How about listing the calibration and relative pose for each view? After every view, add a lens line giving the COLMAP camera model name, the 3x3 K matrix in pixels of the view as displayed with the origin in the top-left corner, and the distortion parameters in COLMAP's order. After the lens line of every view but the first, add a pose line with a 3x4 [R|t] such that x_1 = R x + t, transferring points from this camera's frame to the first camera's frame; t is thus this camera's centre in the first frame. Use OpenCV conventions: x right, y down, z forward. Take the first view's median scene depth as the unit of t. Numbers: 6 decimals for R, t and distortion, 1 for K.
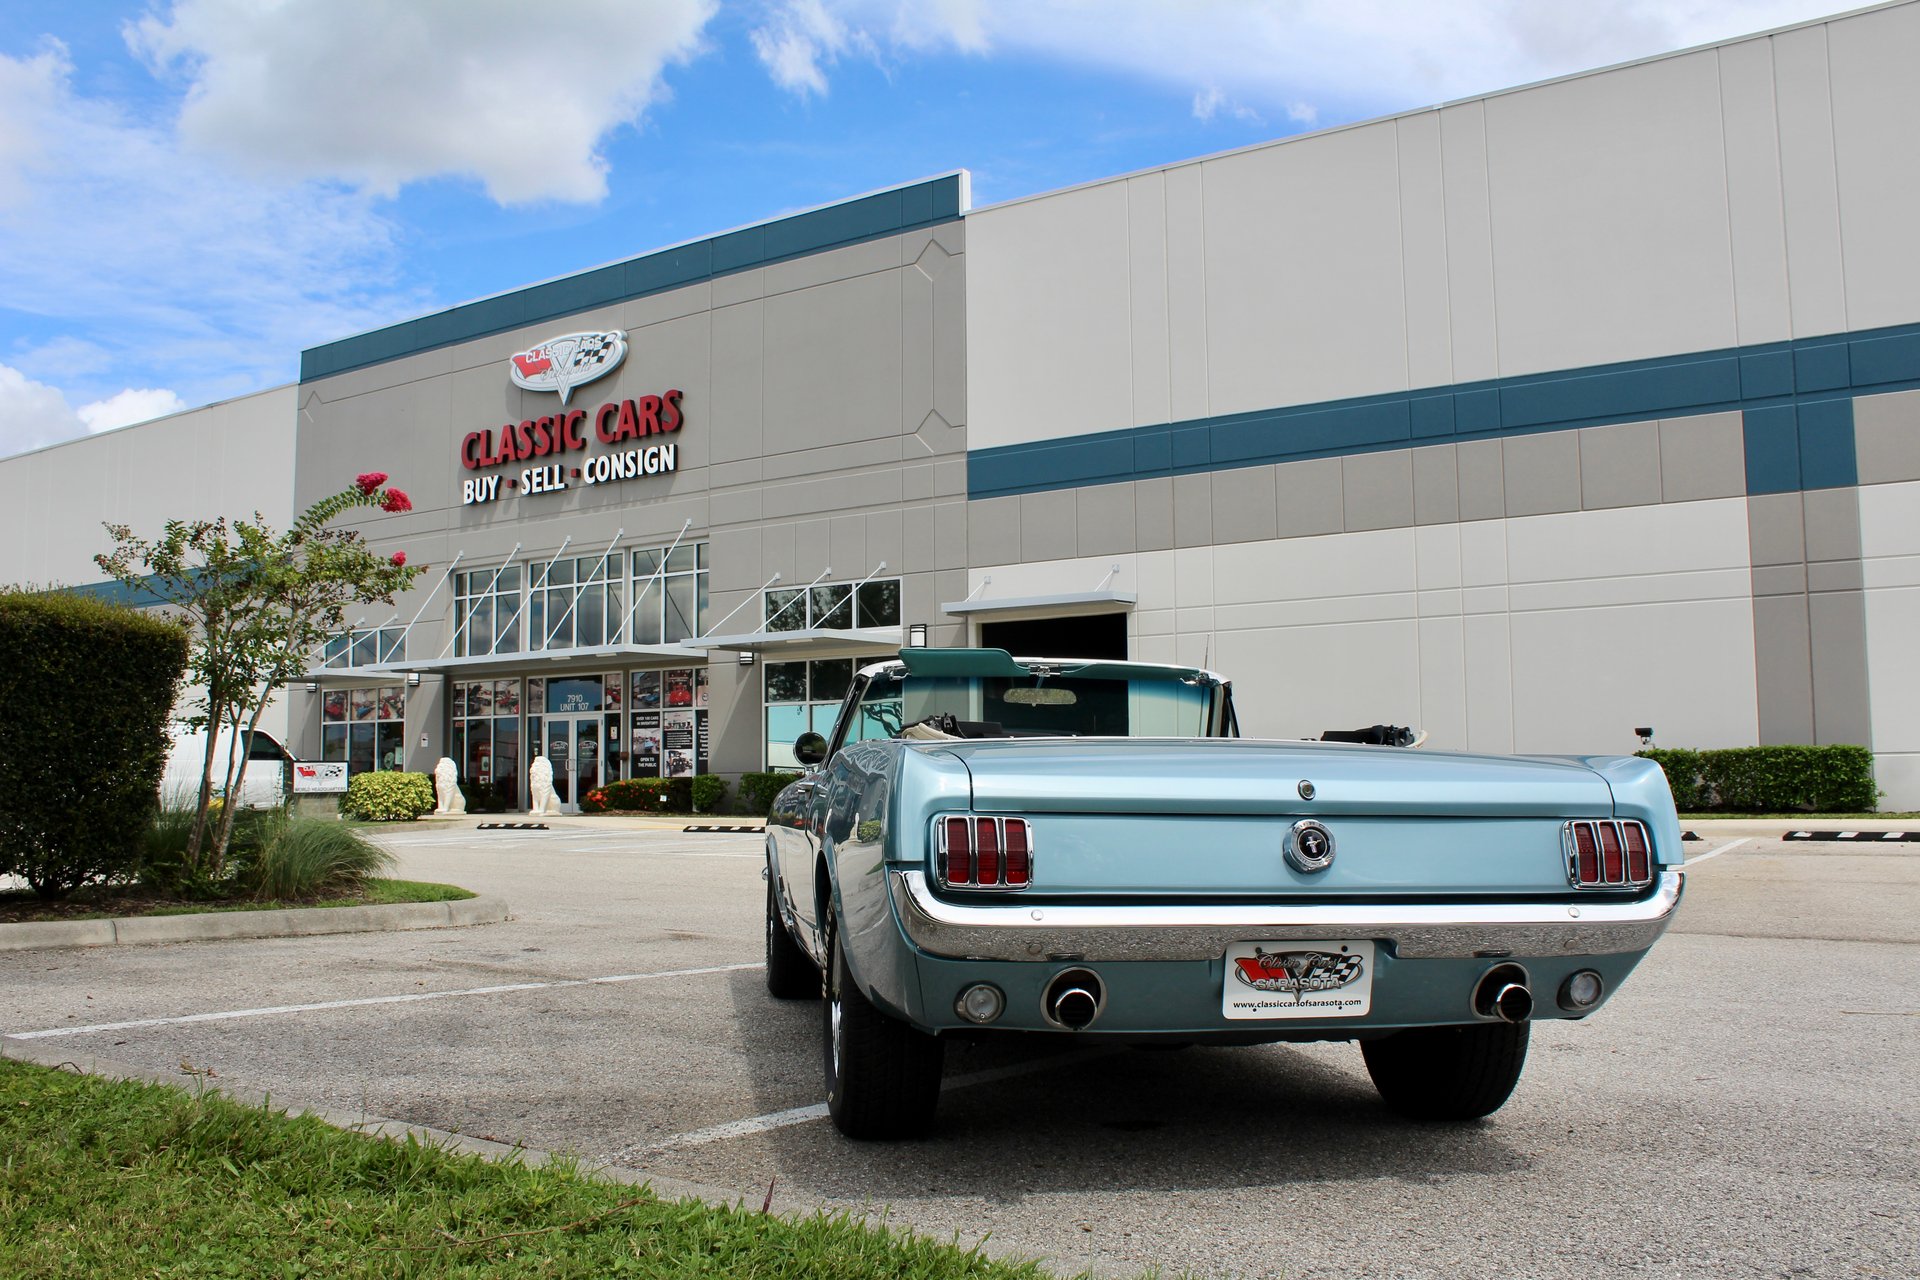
lens RADIAL K [[1660.3, 0, 963.8], [0, 1660.3, 639.5], [0, 0, 1]] dist [-0.162960, 0.151902]
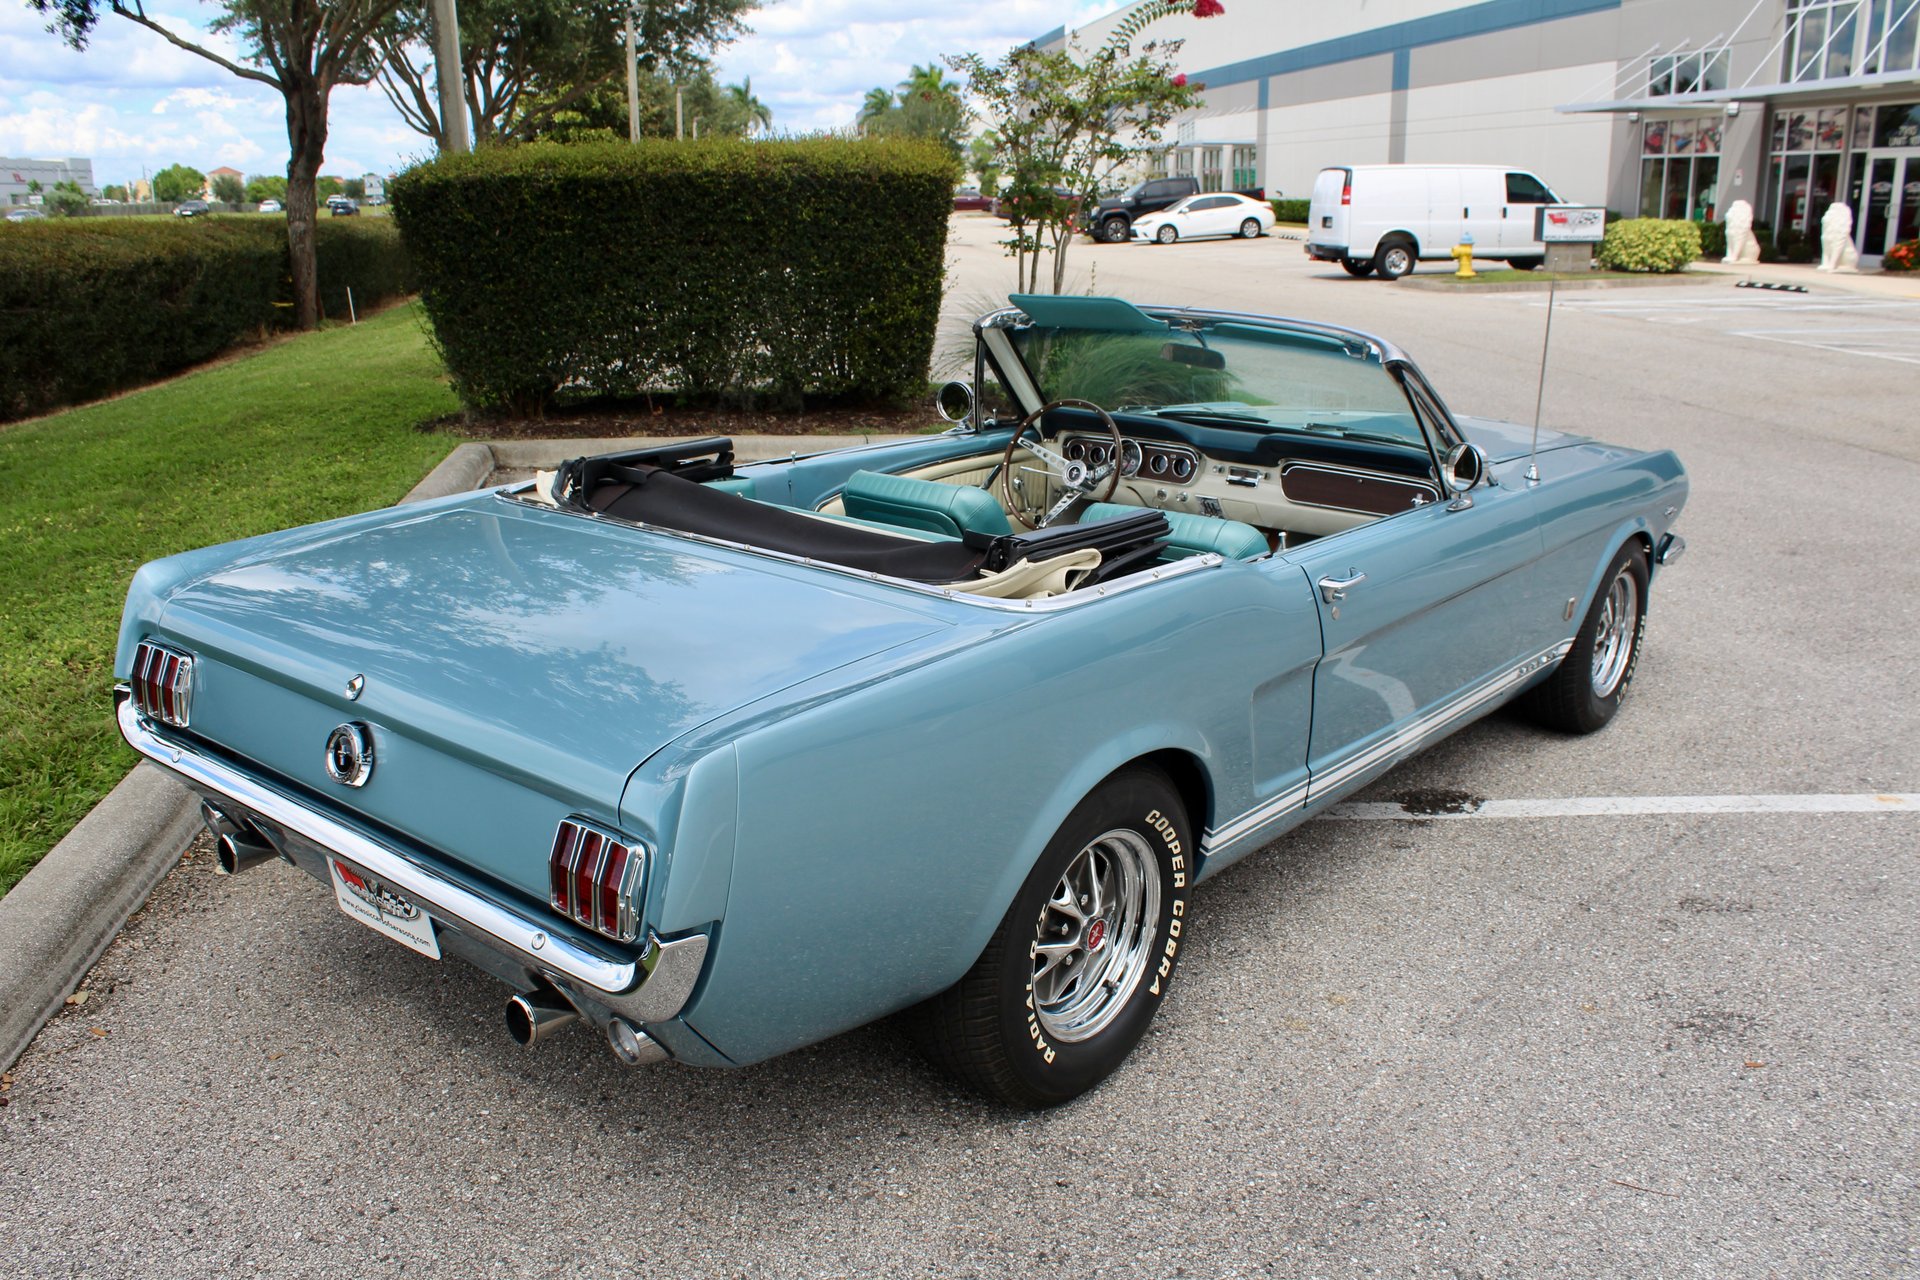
lens RADIAL K [[1655.8, 0, 963.7], [0, 1655.8, 638.8], [0, 0, 1]] dist [-0.160208, 0.149336]
pose [[0.658502, 0.206321, -0.723745, 0.103814], [0.064100, 0.942815, 0.327094, -0.018436], [0.749844, -0.261784, 0.607621, 0.078748]]
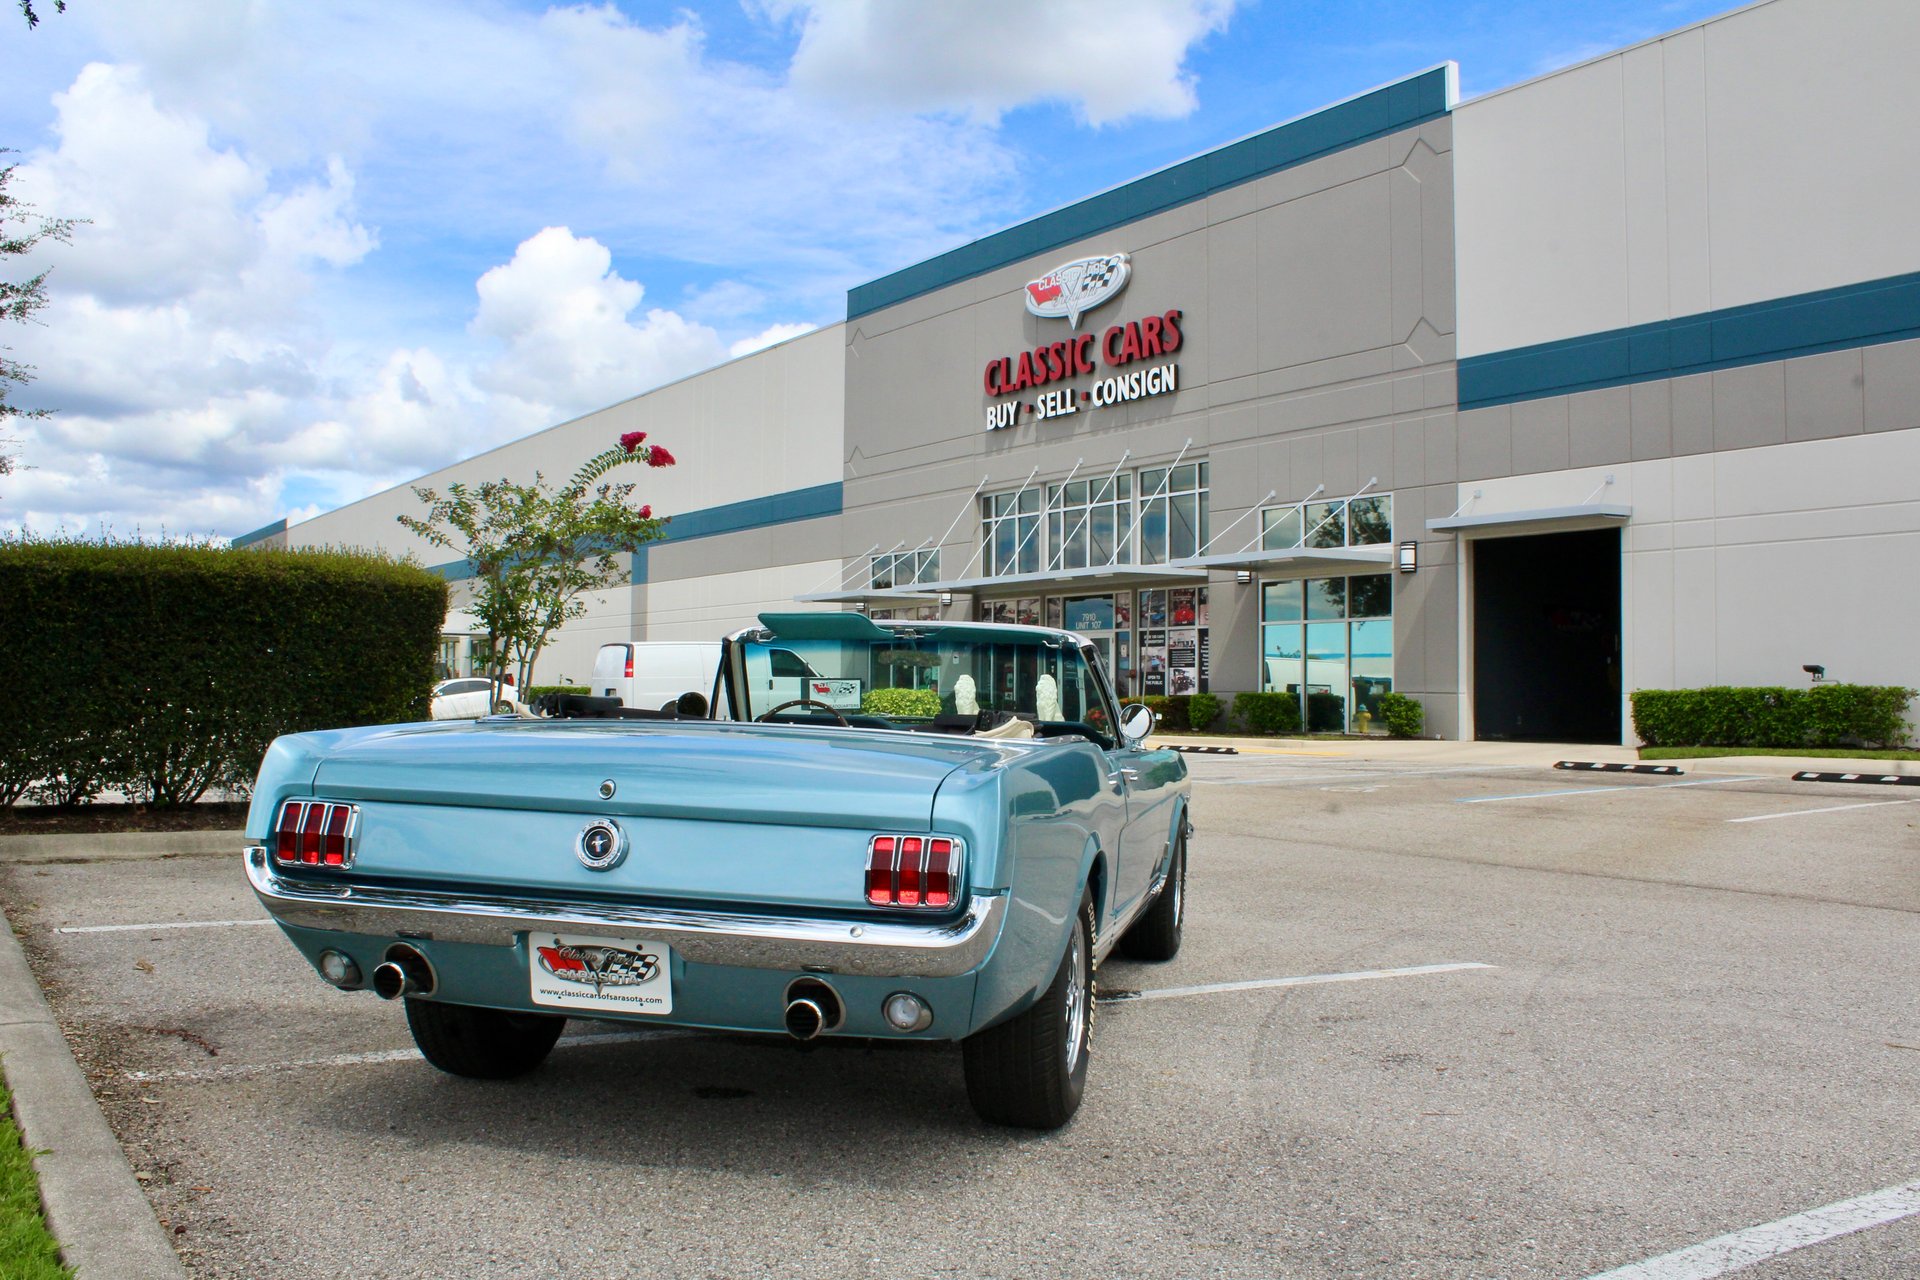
lens RADIAL K [[1660.3, 0, 963.8], [0, 1660.3, 639.5], [0, 0, 1]] dist [-0.162960, 0.151902]
pose [[0.929467, 0.004487, -0.368879, 0.083841], [0.015674, 0.998543, 0.051640, -0.005520], [0.368573, -0.053779, 0.928042, 0.014270]]
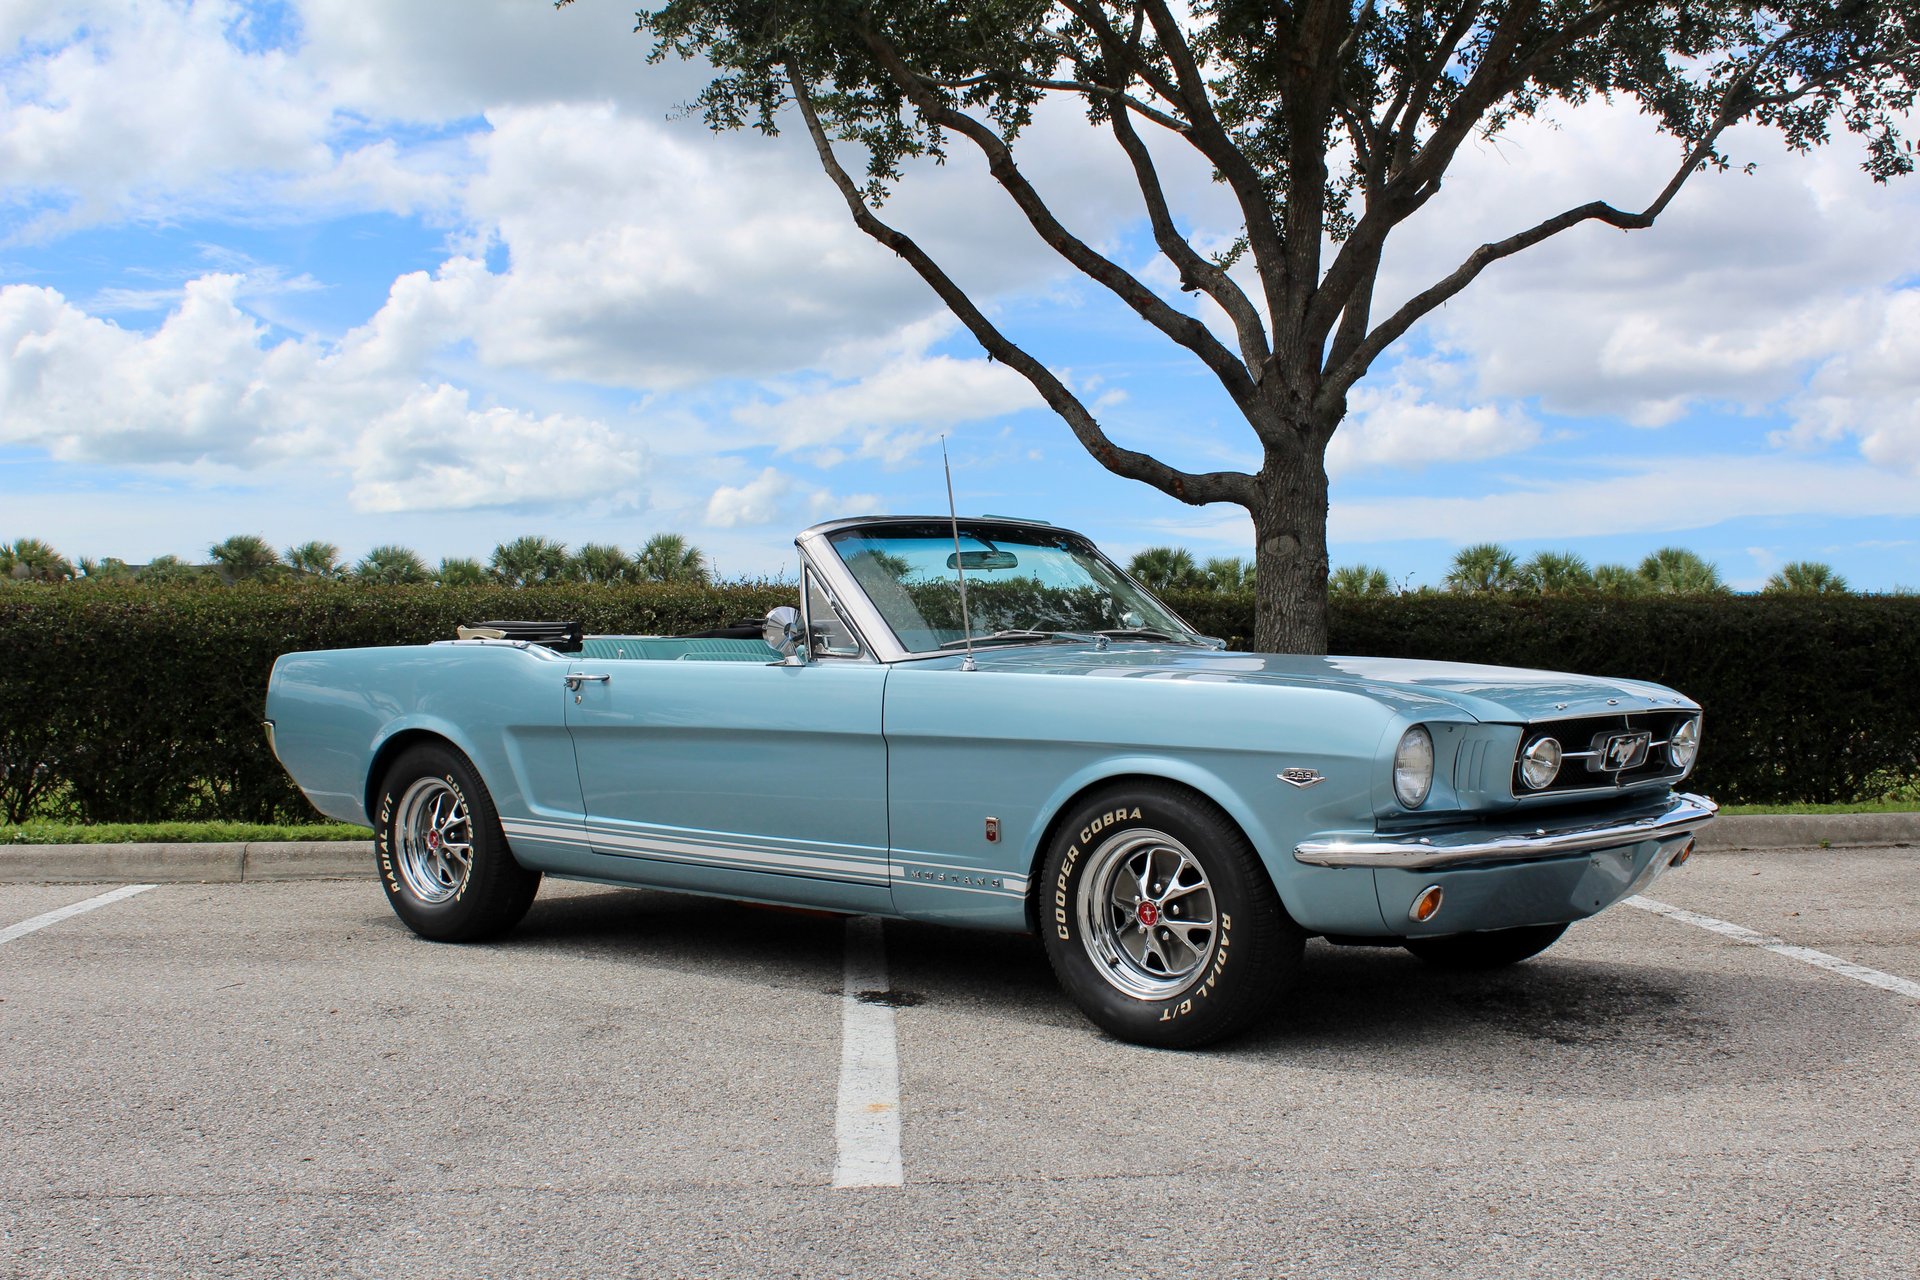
lens RADIAL K [[2198.3, 0, 951.8], [0, 2198.3, 669.6], [0, 0, 1]] dist [-0.123242, 0.154980]
pose [[-0.770833, 0.005823, -0.637011, 0.144249], [0.061187, 0.996012, -0.064937, 0.030142], [0.634092, -0.089032, -0.768115, 0.344931]]
